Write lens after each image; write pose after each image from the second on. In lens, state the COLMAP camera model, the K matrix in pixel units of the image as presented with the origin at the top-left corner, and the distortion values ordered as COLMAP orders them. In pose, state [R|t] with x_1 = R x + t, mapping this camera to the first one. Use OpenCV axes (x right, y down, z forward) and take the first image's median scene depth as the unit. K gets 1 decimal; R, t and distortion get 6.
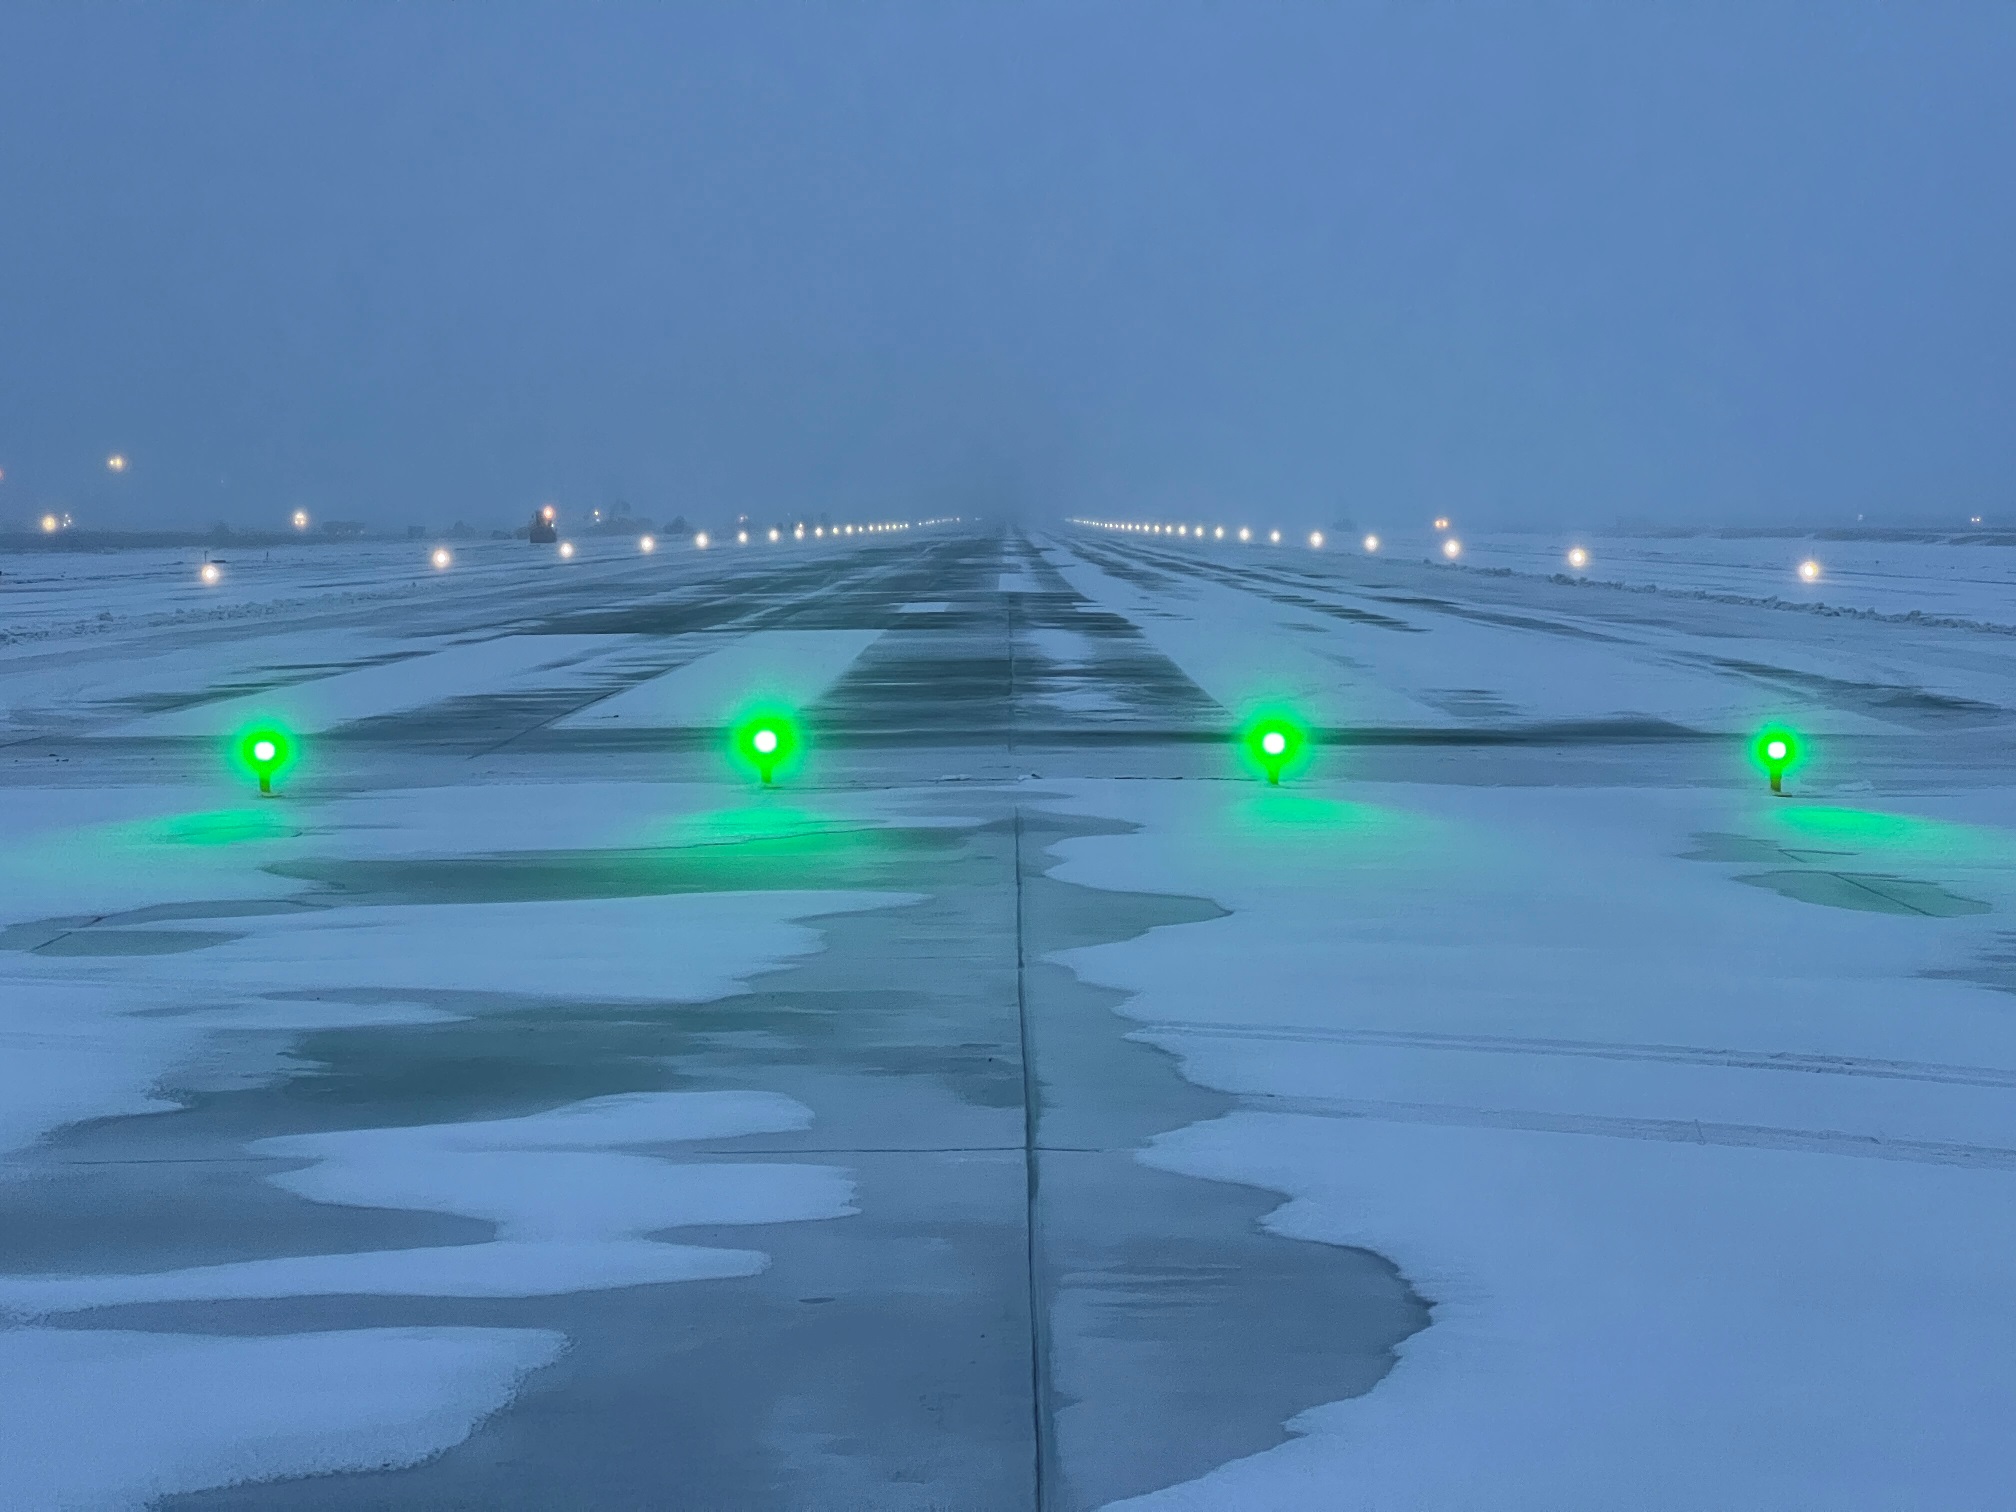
lens RADIAL K [[4514.9, 0, 1008.0], [0, 4514.9, 756.0], [0, 0, 1]] dist [0.029029, 0.094019]
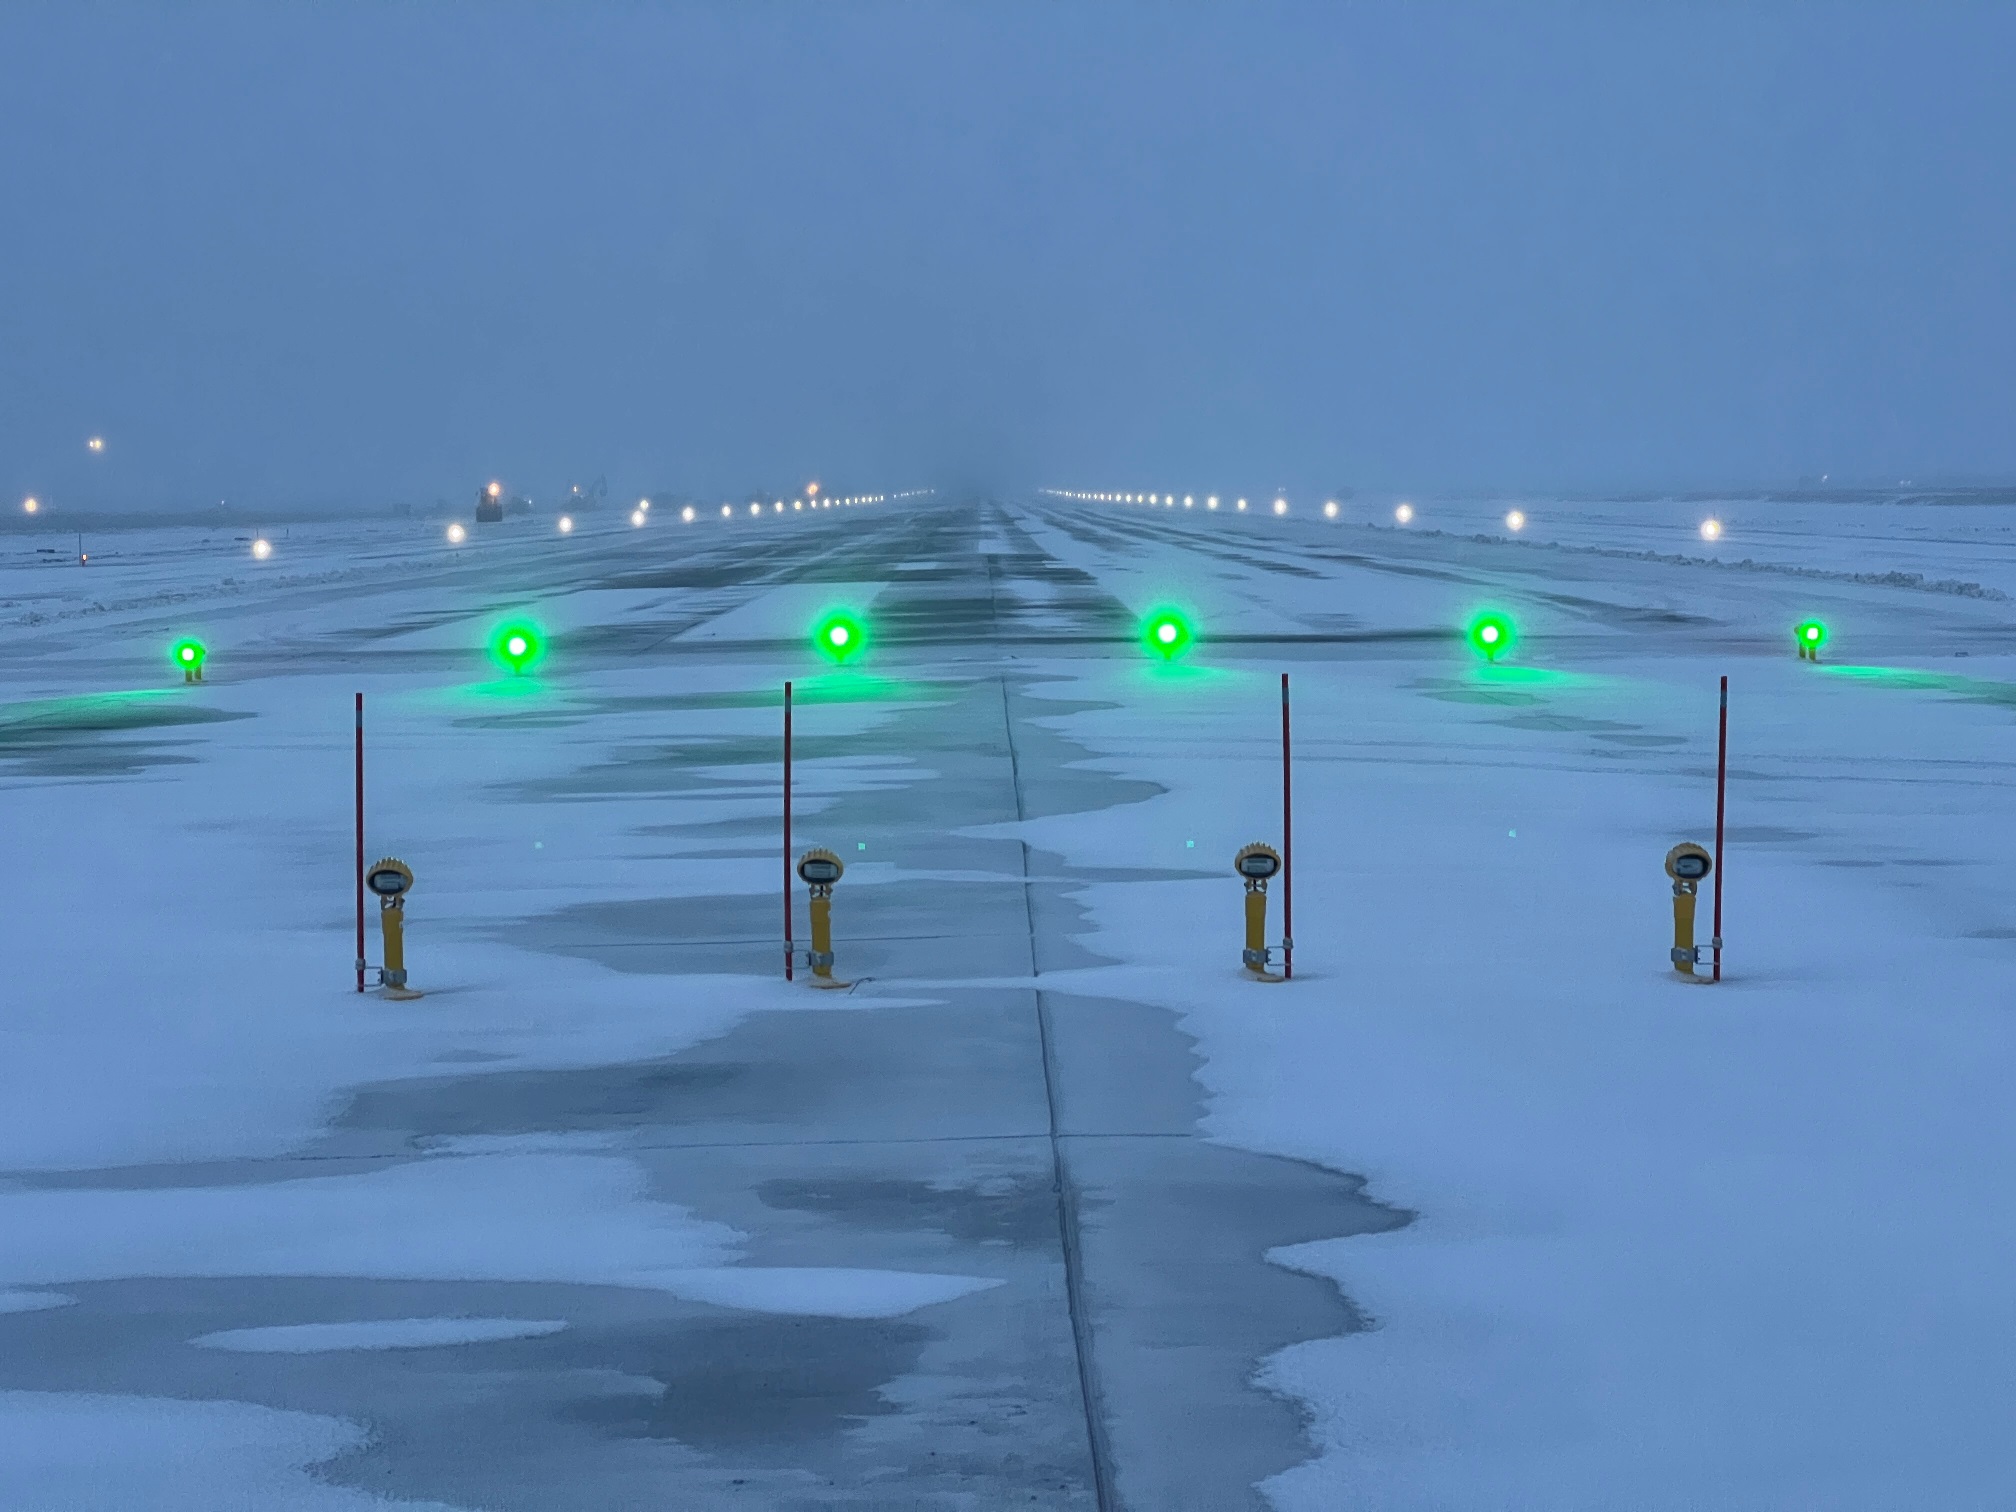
lens RADIAL K [[4525.2, 0, 1008.0], [0, 4525.2, 756.0], [0, 0, 1]] dist [-0.004001, 0.160063]
pose [[0.999919, -0.011635, 0.005177, -0.001171], [0.011602, 0.999913, 0.006278, 0.007771], [-0.005250, -0.006217, 0.999967, -0.149361]]
